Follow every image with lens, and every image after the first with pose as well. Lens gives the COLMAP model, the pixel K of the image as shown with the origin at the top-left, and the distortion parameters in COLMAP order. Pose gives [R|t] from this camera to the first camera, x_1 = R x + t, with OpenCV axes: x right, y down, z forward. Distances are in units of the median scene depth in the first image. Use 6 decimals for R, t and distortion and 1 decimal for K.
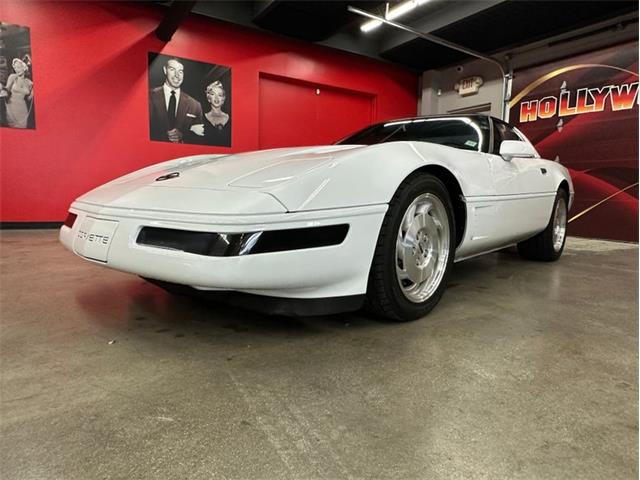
lens RADIAL K [[410.8, 0, 318.3], [0, 410.8, 244.4], [0, 0, 1]] dist [0.001006, 0.000655]
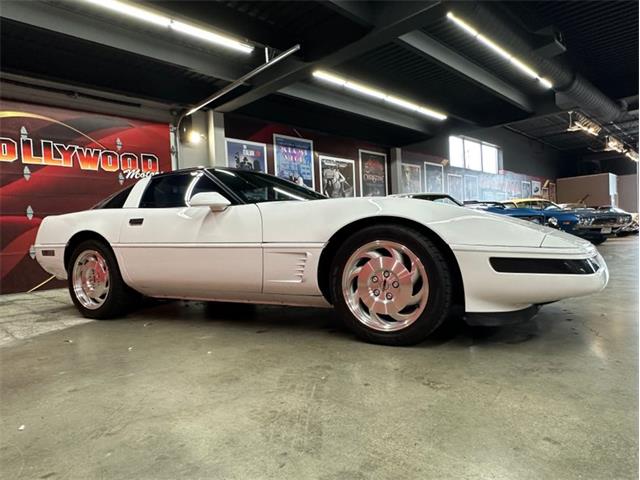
lens RADIAL K [[410.8, 0, 318.3], [0, 410.8, 244.4], [0, 0, 1]] dist [0.001006, 0.000655]
pose [[-0.237620, -0.039016, 0.970574, -0.476380], [0.163749, 0.983284, 0.079617, -0.101730], [-0.957457, 0.177849, -0.227259, 0.630087]]
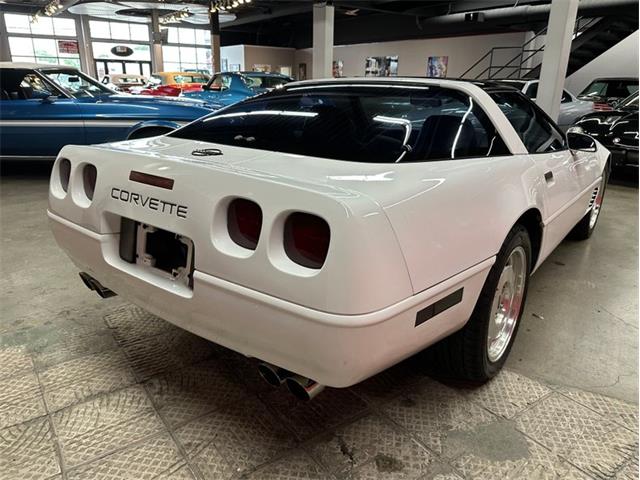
lens RADIAL K [[458.0, 0, 322.5], [0, 458.0, 245.2], [0, 0, 1]] dist [0.015139, -0.027446]
pose [[-0.995830, -0.018829, -0.089260, 0.287557], [-0.056641, 0.894633, 0.443196, -0.227485], [0.071510, 0.446404, -0.891970, 1.057475]]
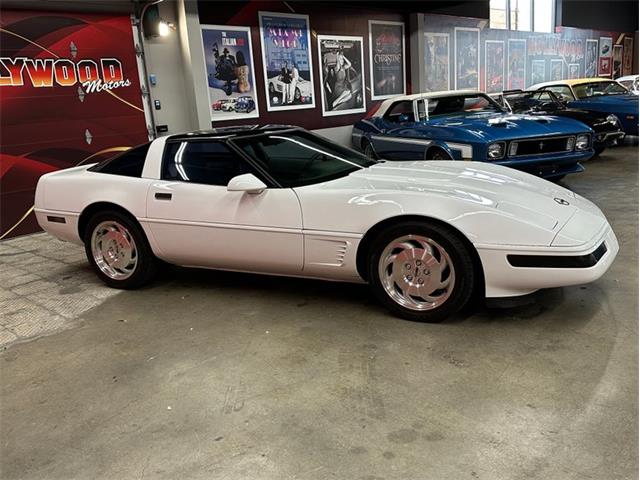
lens RADIAL K [[561.0, 0, 321.8], [0, 561.0, 237.8], [0, 0, 1]] dist [0.145351, -0.228036]
pose [[-0.272064, -0.236139, 0.932856, -0.641957], [0.183926, 0.938789, 0.291283, -0.246638], [-0.944538, 0.250824, -0.211979, 0.703054]]
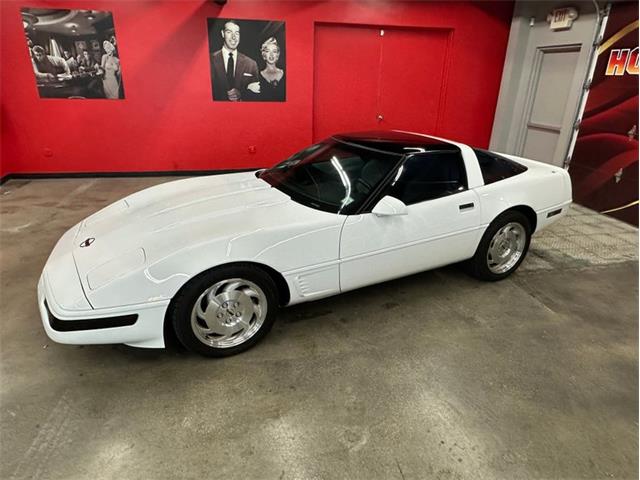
lens RADIAL K [[410.8, 0, 318.3], [0, 410.8, 244.4], [0, 0, 1]] dist [0.001006, 0.000655]
pose [[0.937050, 0.129100, -0.324453, 0.292757], [-0.041017, 0.963409, 0.264880, -0.183543], [0.346777, -0.234897, 0.908058, -0.037406]]
